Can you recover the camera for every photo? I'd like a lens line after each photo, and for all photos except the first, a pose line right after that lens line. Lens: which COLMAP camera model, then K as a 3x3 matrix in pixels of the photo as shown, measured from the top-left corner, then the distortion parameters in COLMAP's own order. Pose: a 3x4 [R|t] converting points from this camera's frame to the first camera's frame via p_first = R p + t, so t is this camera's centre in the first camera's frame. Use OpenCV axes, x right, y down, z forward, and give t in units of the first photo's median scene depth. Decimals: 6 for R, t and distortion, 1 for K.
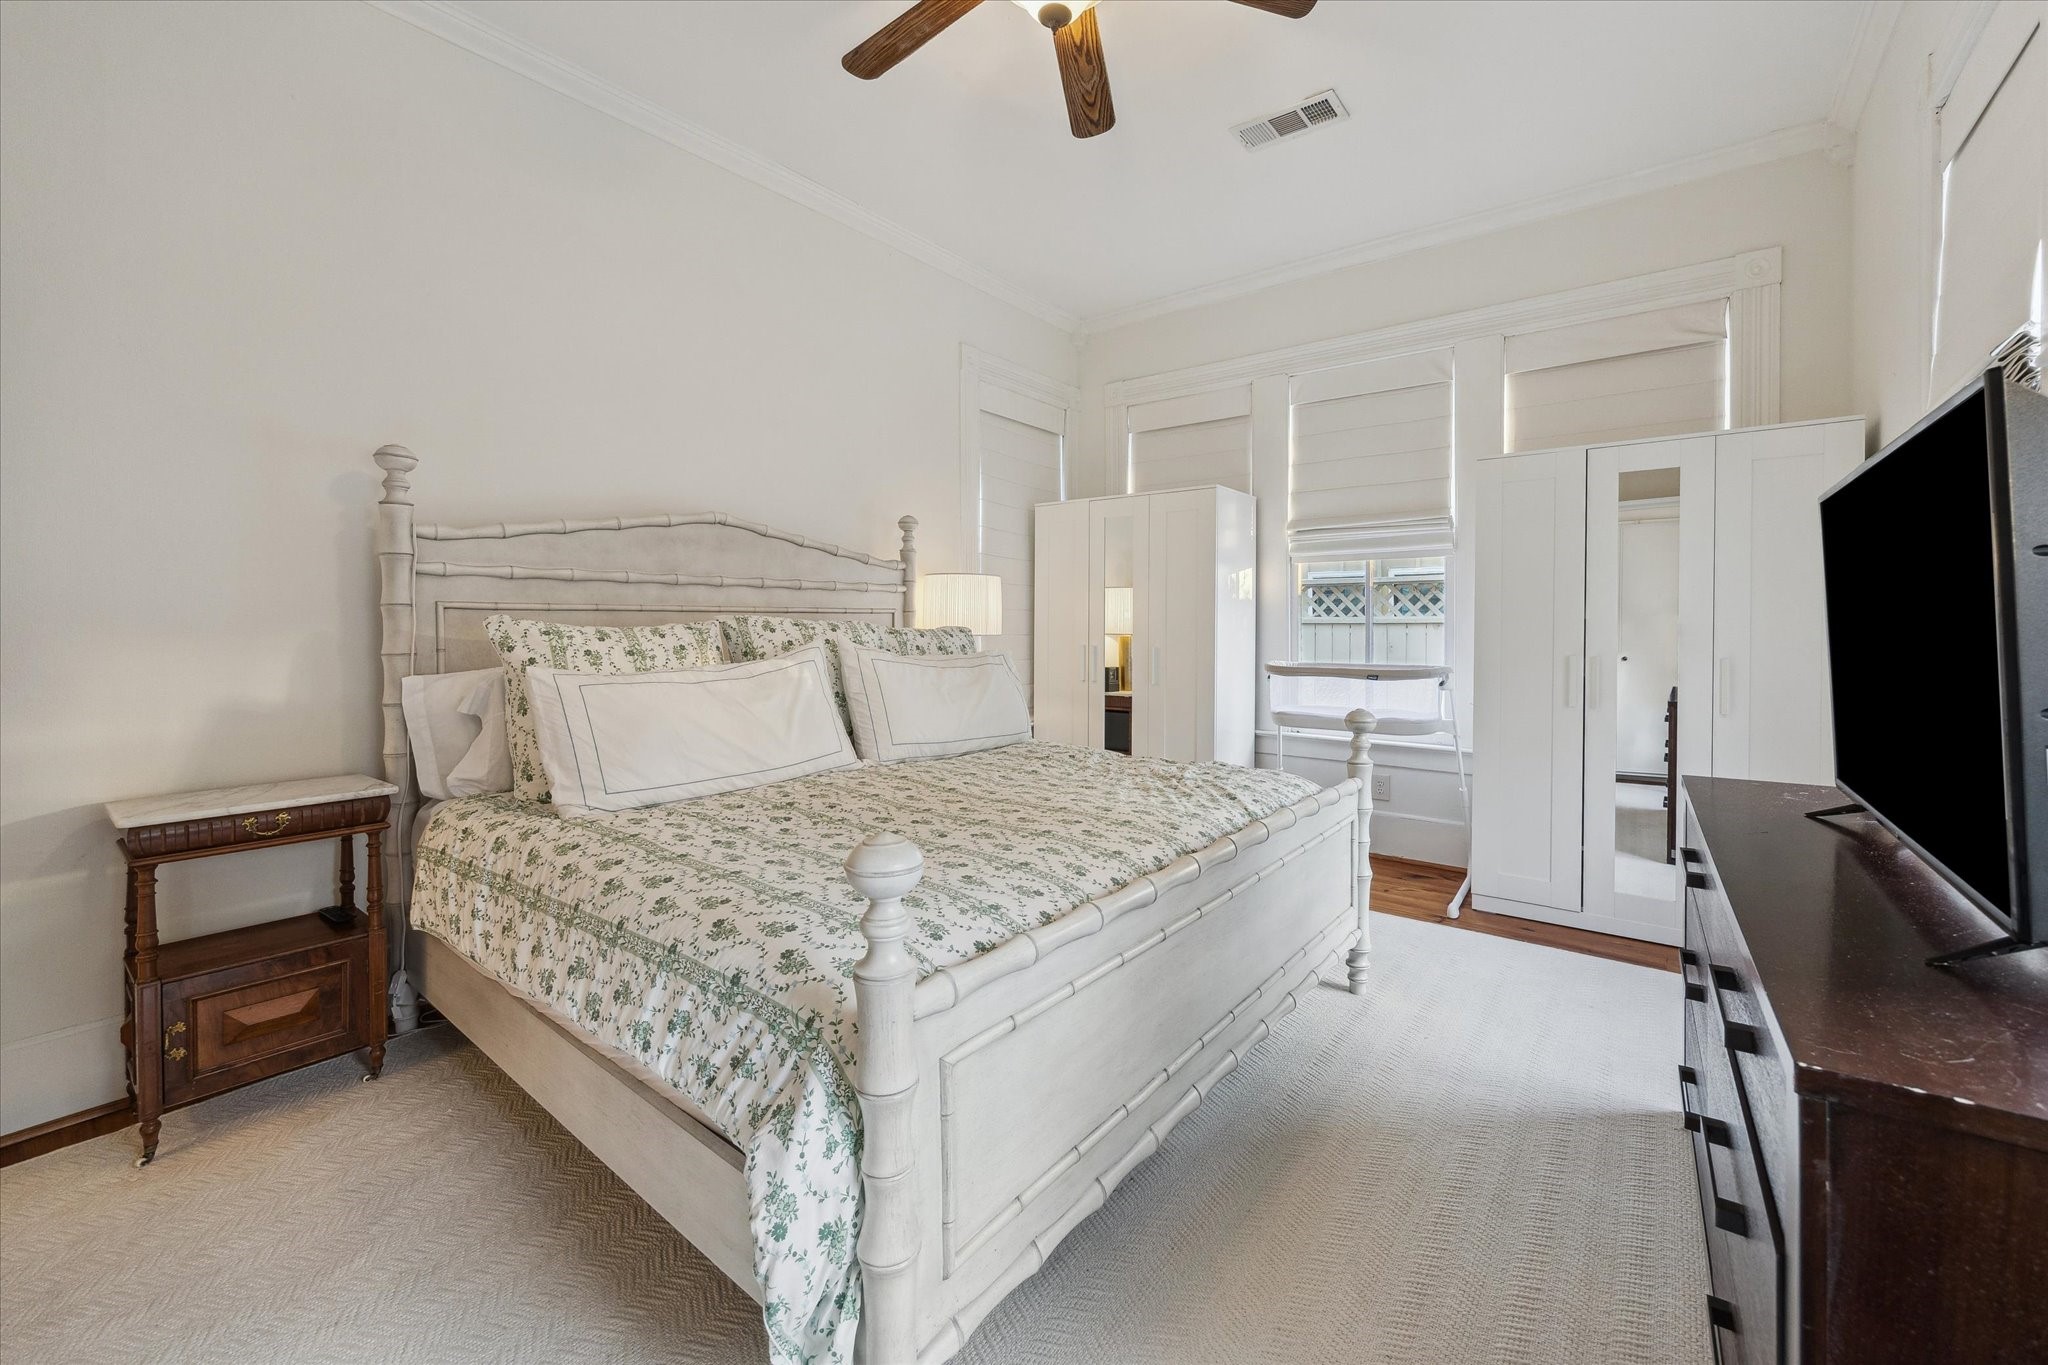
lens RADIAL K [[781.7, 0, 1095.0], [0, 781.7, 640.3], [0, 0, 1]] dist [0.000310, 0.000075]
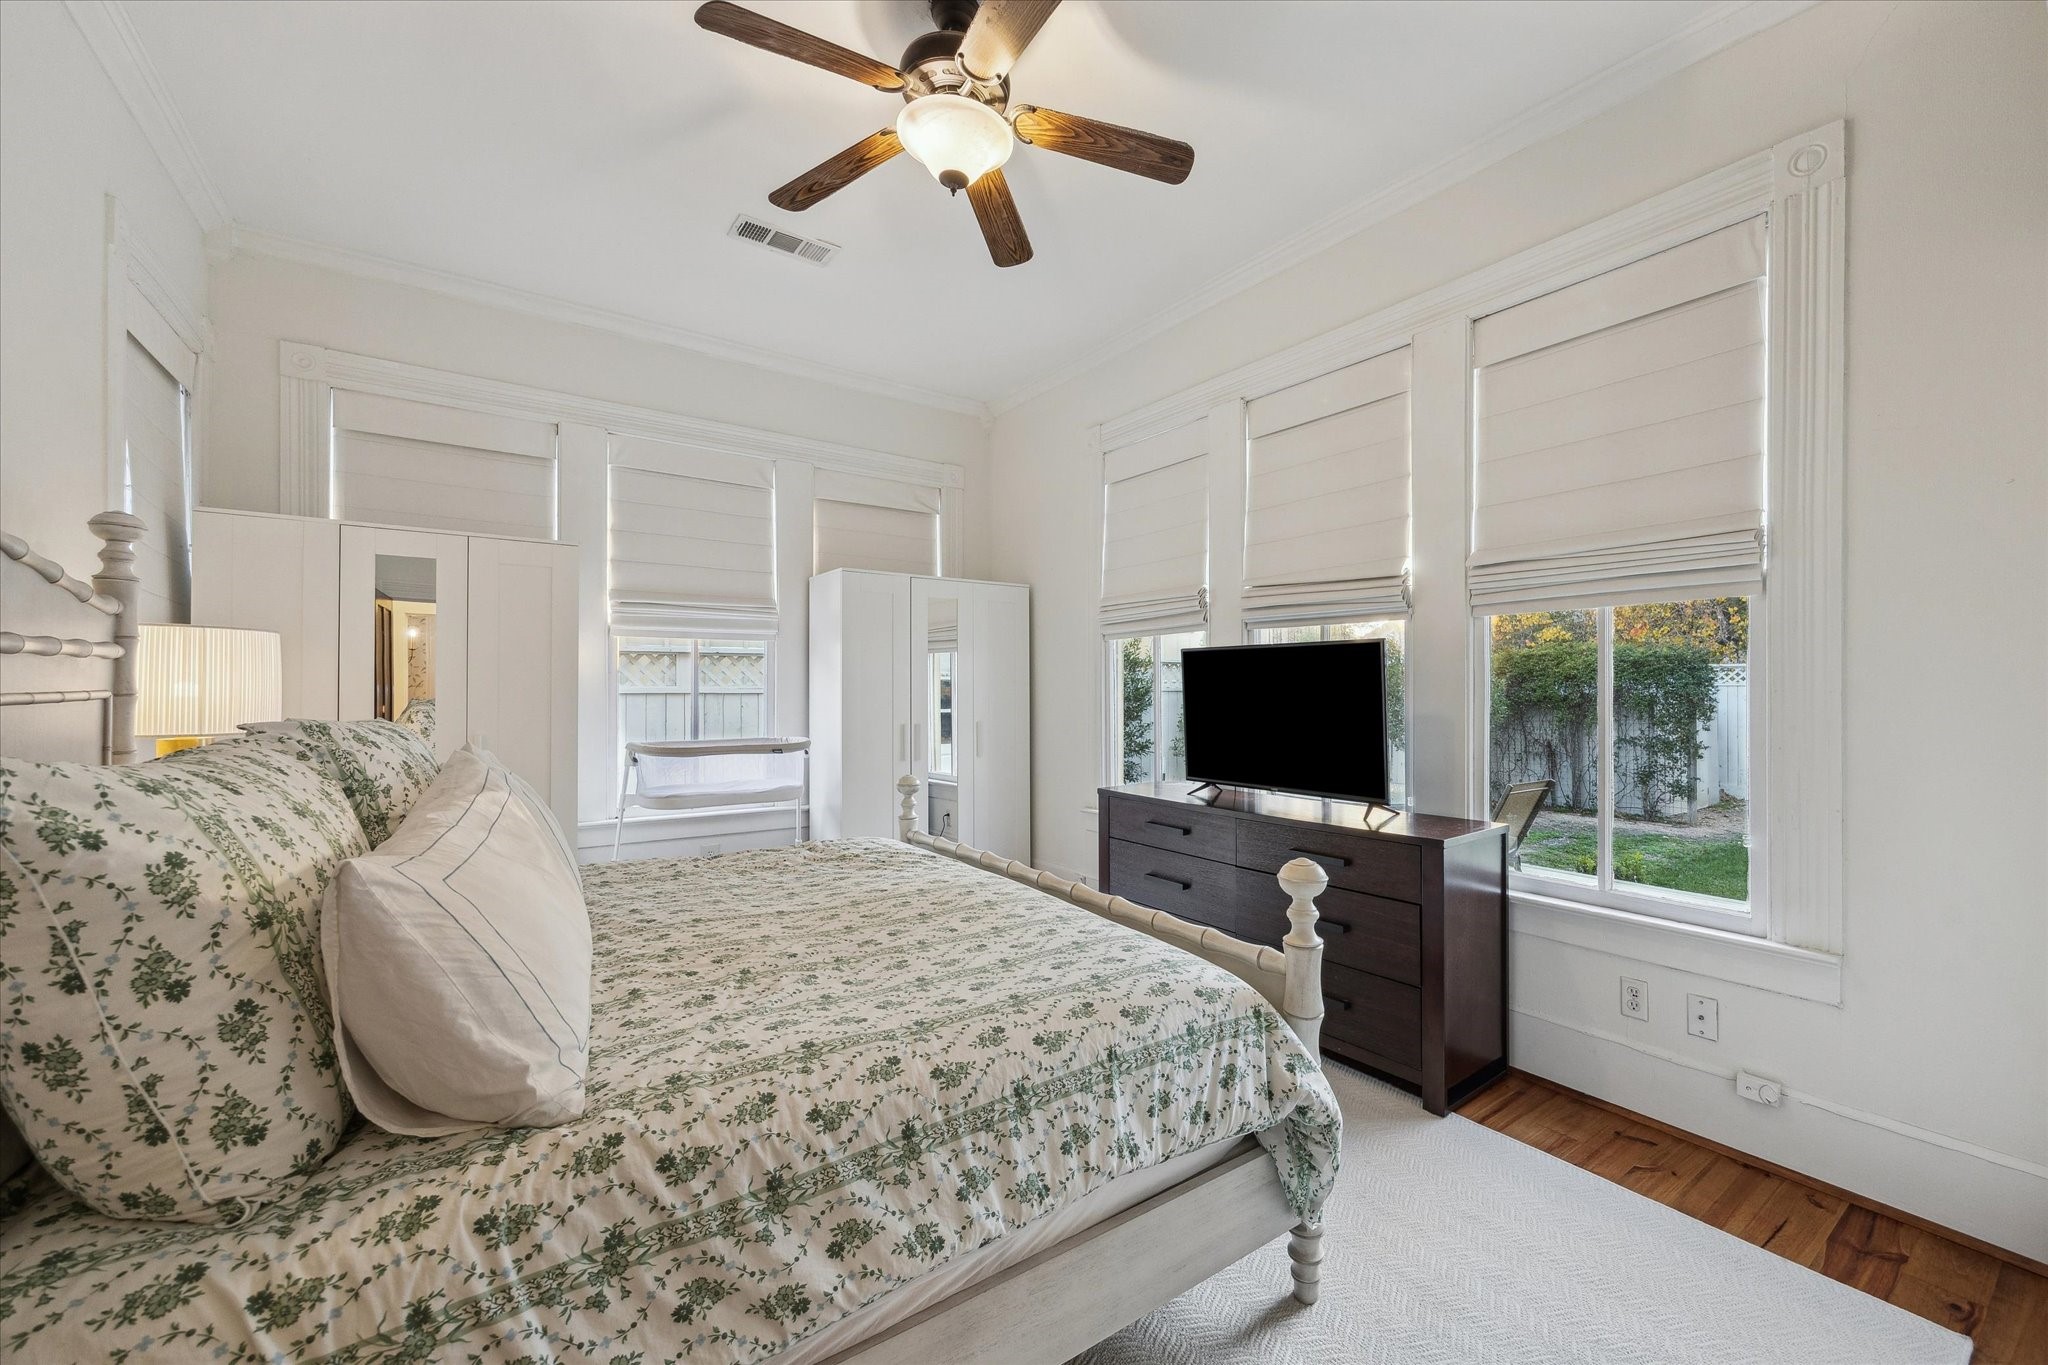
lens RADIAL K [[806.7, 0, 1023.4], [0, 806.7, 682.0], [0, 0, 1]] dist [0.000206, -0.000013]
pose [[0.342758, 0.003145, 0.939418, -0.539801], [0.016996, 0.999810, -0.009548, -0.030619], [-0.939270, 0.019239, 0.342639, 0.252271]]
